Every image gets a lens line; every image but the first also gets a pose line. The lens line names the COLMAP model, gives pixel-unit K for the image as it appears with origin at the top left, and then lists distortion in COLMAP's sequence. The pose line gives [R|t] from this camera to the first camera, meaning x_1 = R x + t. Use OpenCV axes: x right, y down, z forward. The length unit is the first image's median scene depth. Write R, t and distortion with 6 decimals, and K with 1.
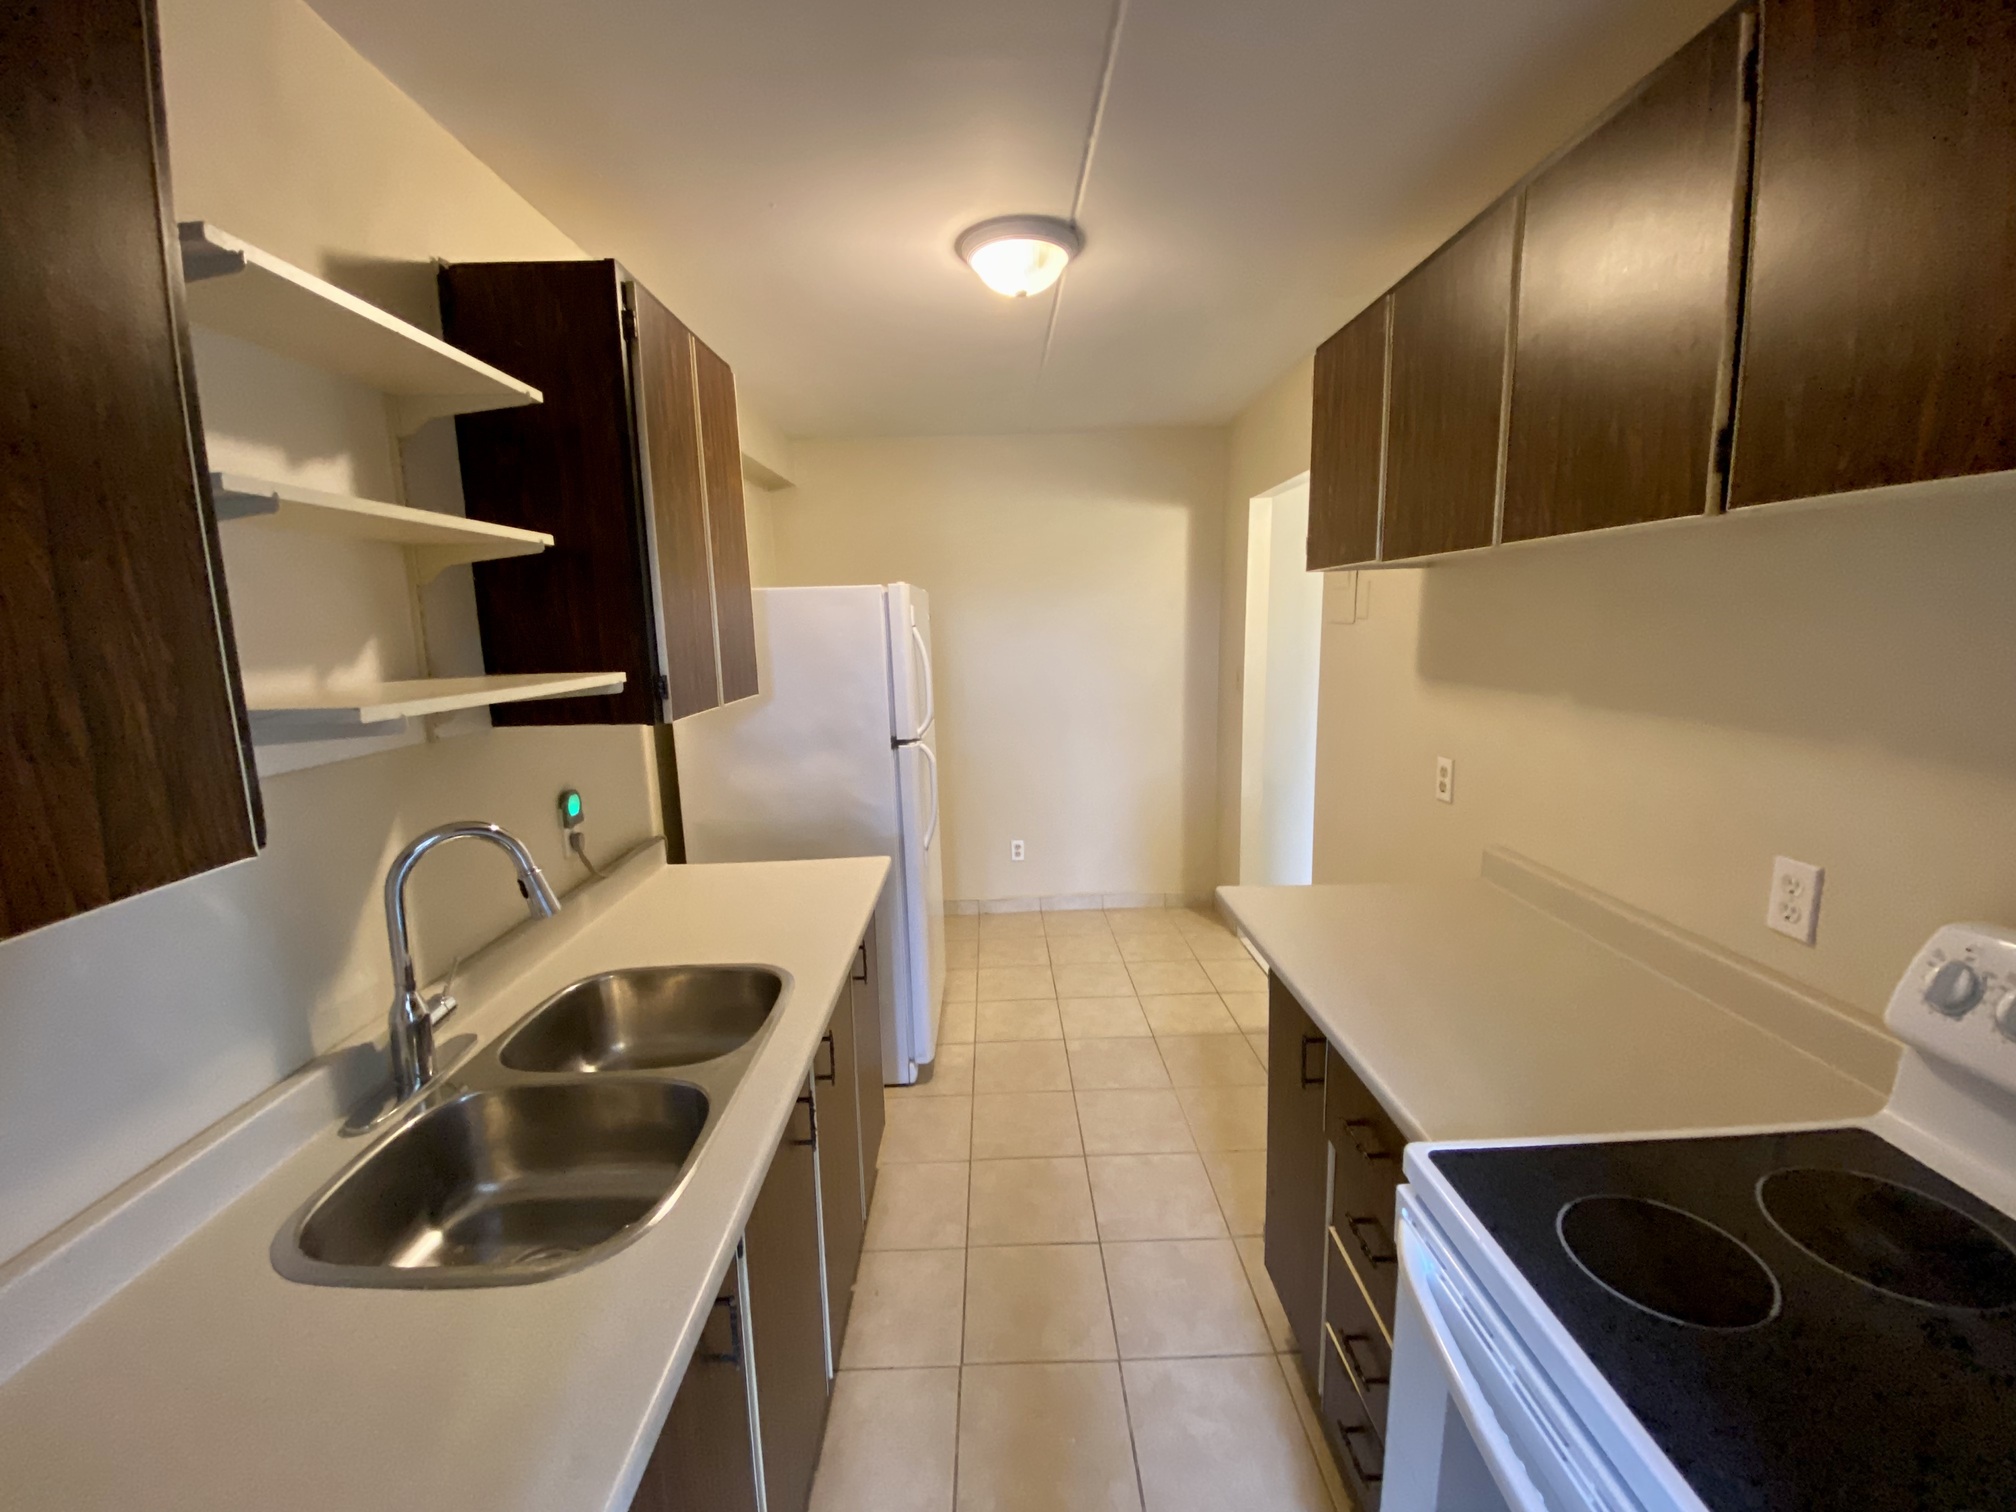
lens RADIAL K [[818.8, 0, 996.2], [0, 818.8, 760.1], [0, 0, 1]] dist [0.030561, -0.031555]
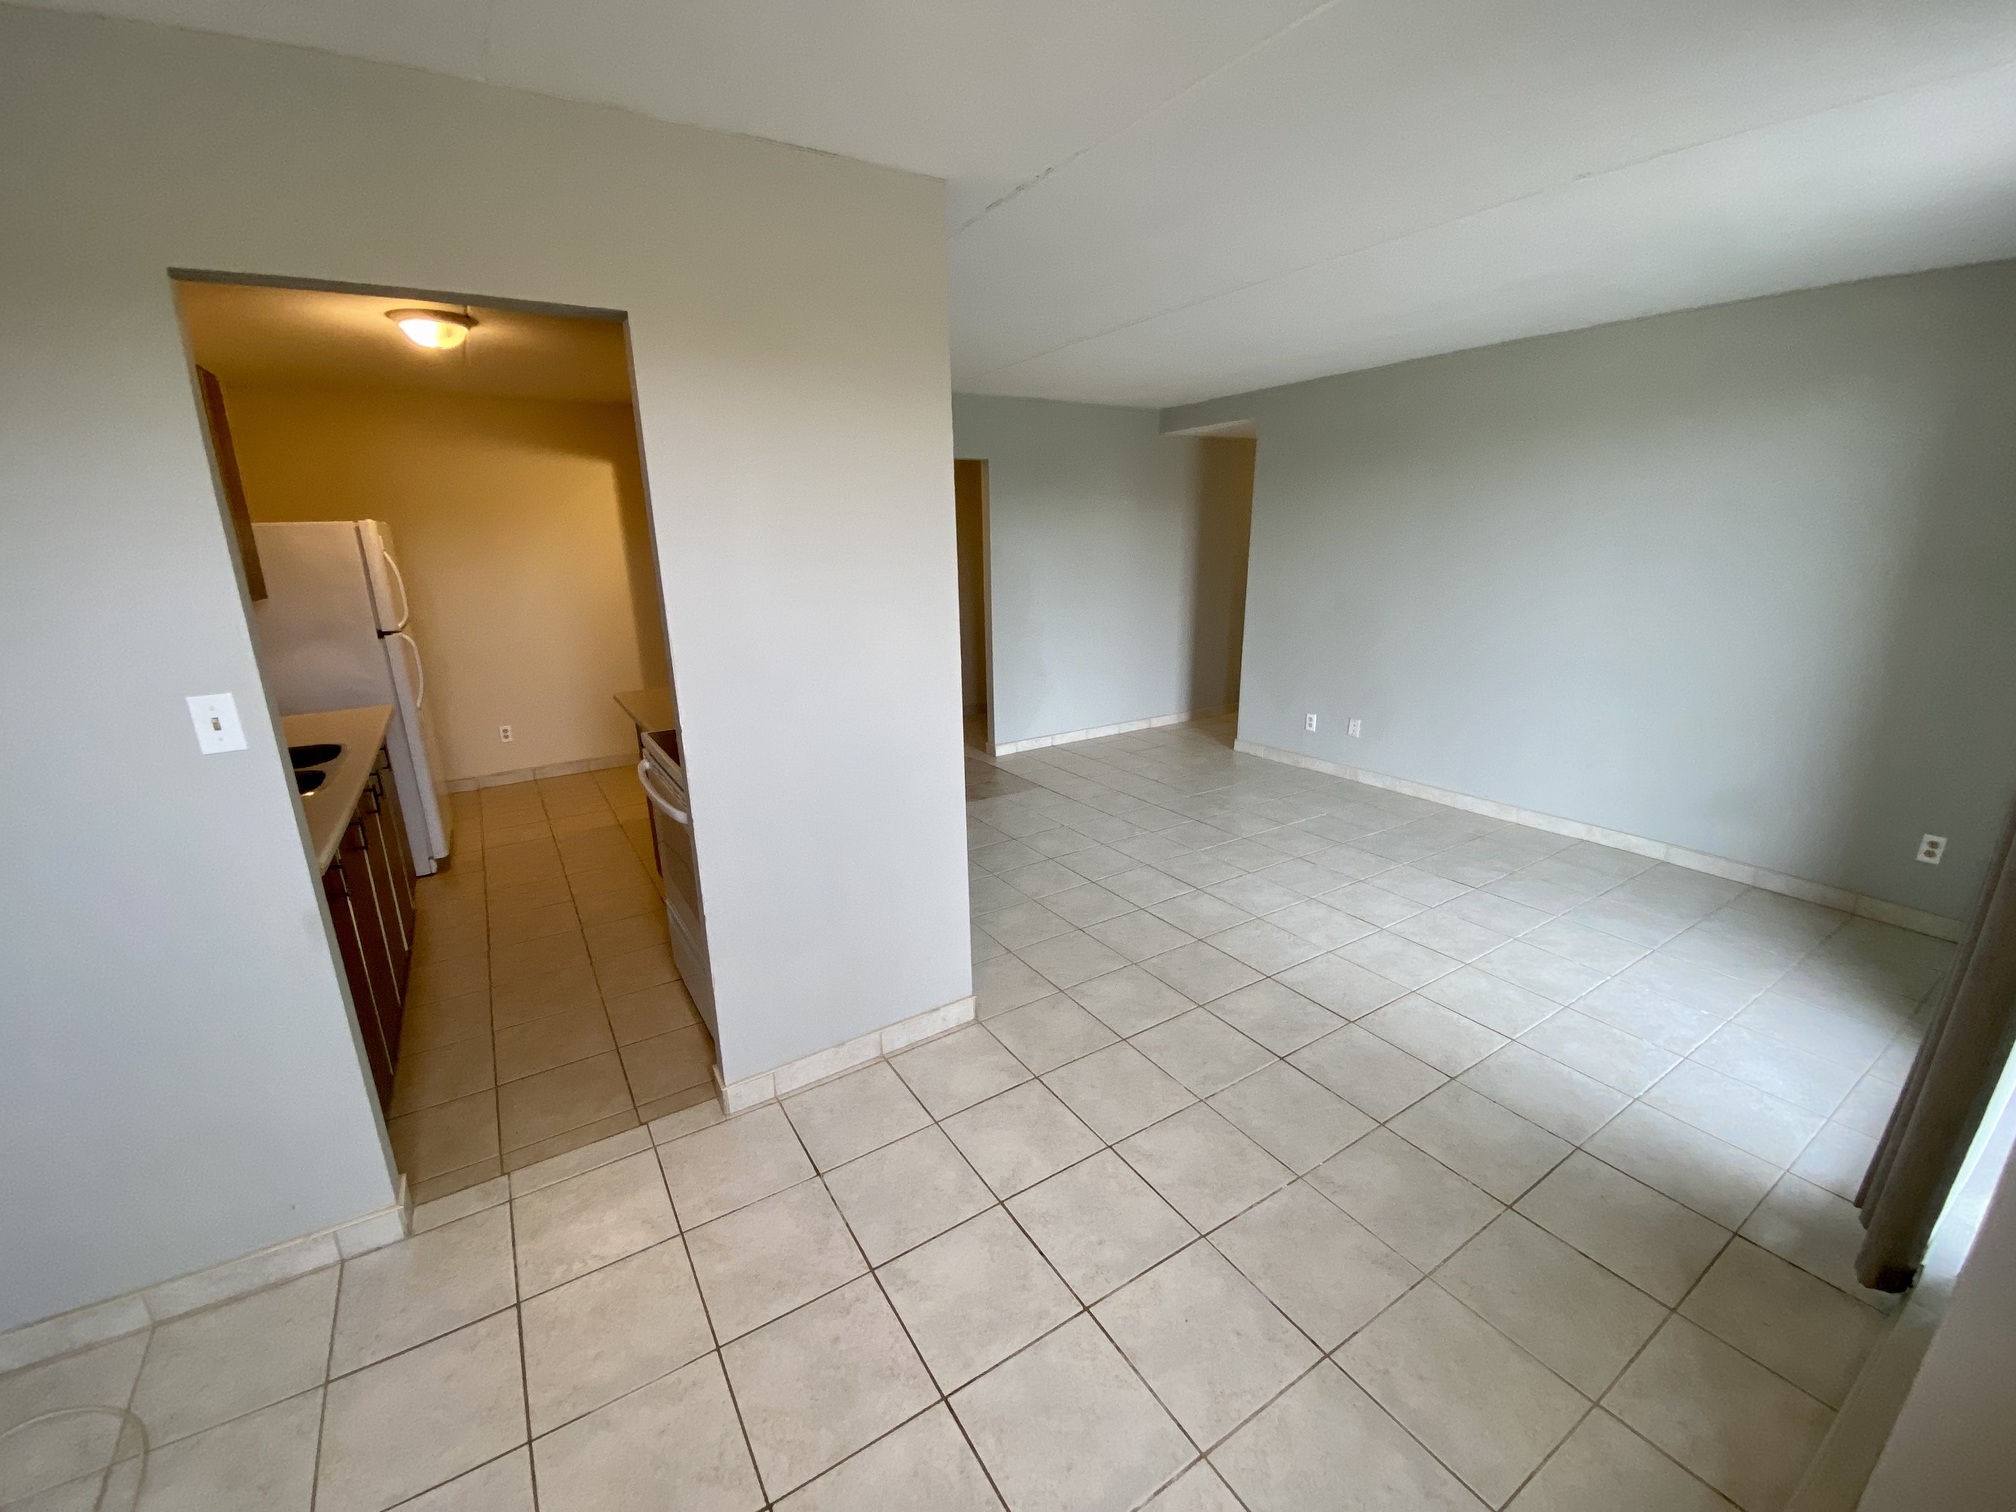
lens RADIAL K [[818.8, 0, 996.2], [0, 818.8, 760.1], [0, 0, 1]] dist [0.030561, -0.031555]
pose [[0.851153, -0.128641, 0.508911, 0.027778], [0.086352, 0.990612, 0.105981, 0.129998], [-0.517767, -0.046260, 0.854270, -0.750263]]
